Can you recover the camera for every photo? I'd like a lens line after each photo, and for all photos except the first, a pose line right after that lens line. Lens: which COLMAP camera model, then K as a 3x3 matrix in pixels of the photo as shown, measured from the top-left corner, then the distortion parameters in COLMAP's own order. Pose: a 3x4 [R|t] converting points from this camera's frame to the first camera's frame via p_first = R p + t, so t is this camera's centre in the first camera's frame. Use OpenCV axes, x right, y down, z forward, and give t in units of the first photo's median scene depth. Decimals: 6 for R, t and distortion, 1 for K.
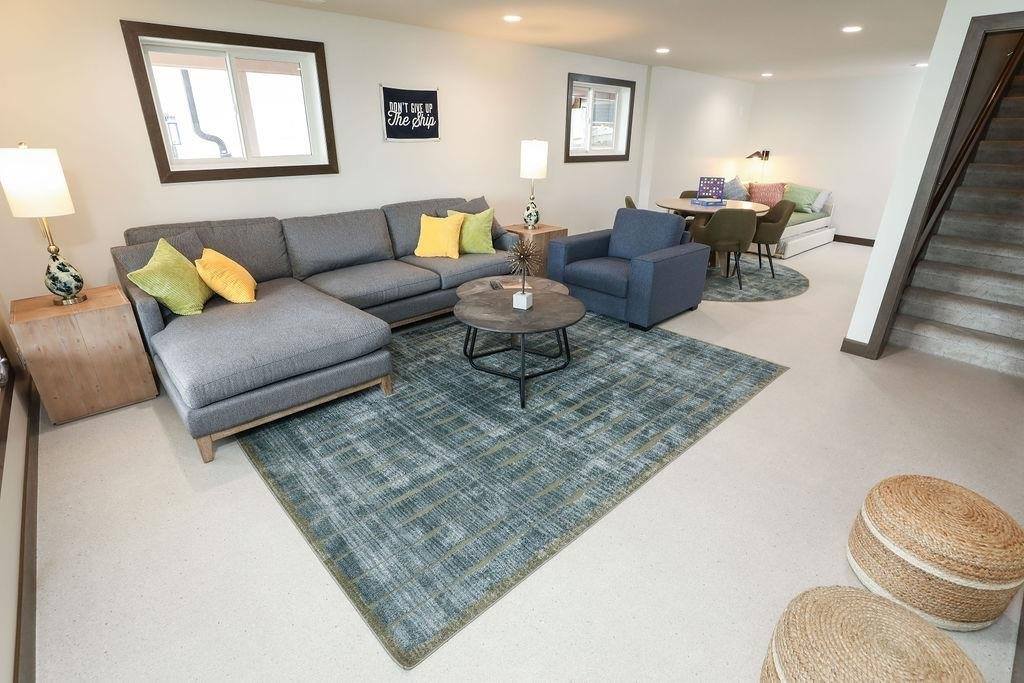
lens RADIAL K [[480.7, 0, 510.0], [0, 480.7, 339.2], [0, 0, 1]] dist [0.001157, 0.000392]
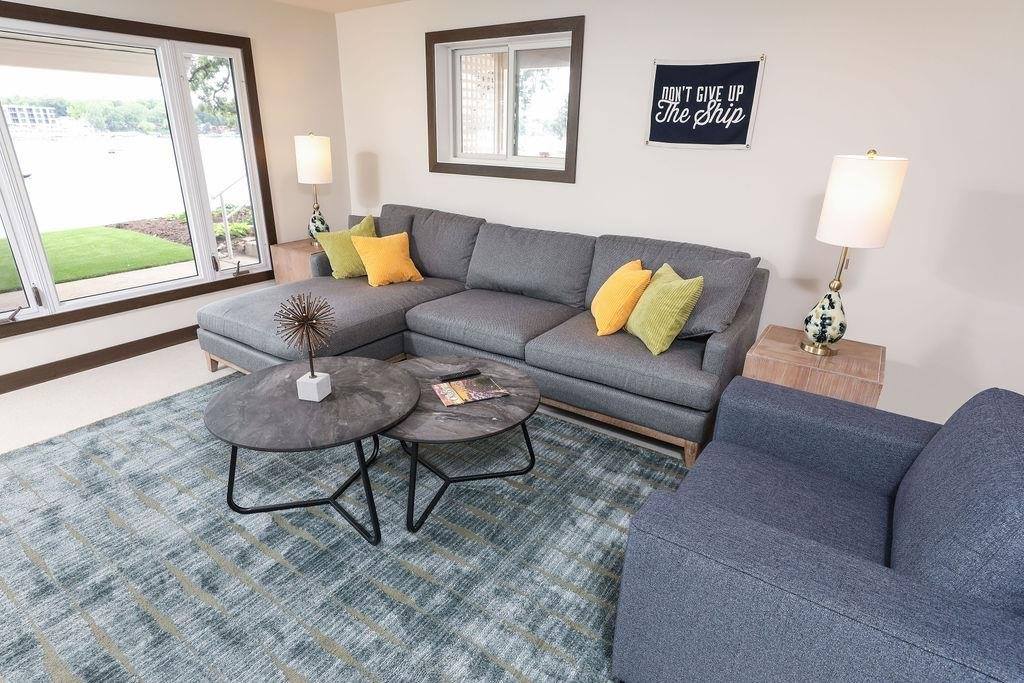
lens RADIAL K [[554.7, 0, 512.9], [0, 554.7, 346.3], [0, 0, 1]] dist [-0.005581, -0.000966]
pose [[0.227825, 0.368130, -0.901430, 0.493971], [-0.397905, 0.880146, 0.258873, -0.290232], [0.888688, 0.299706, 0.347000, 0.648571]]
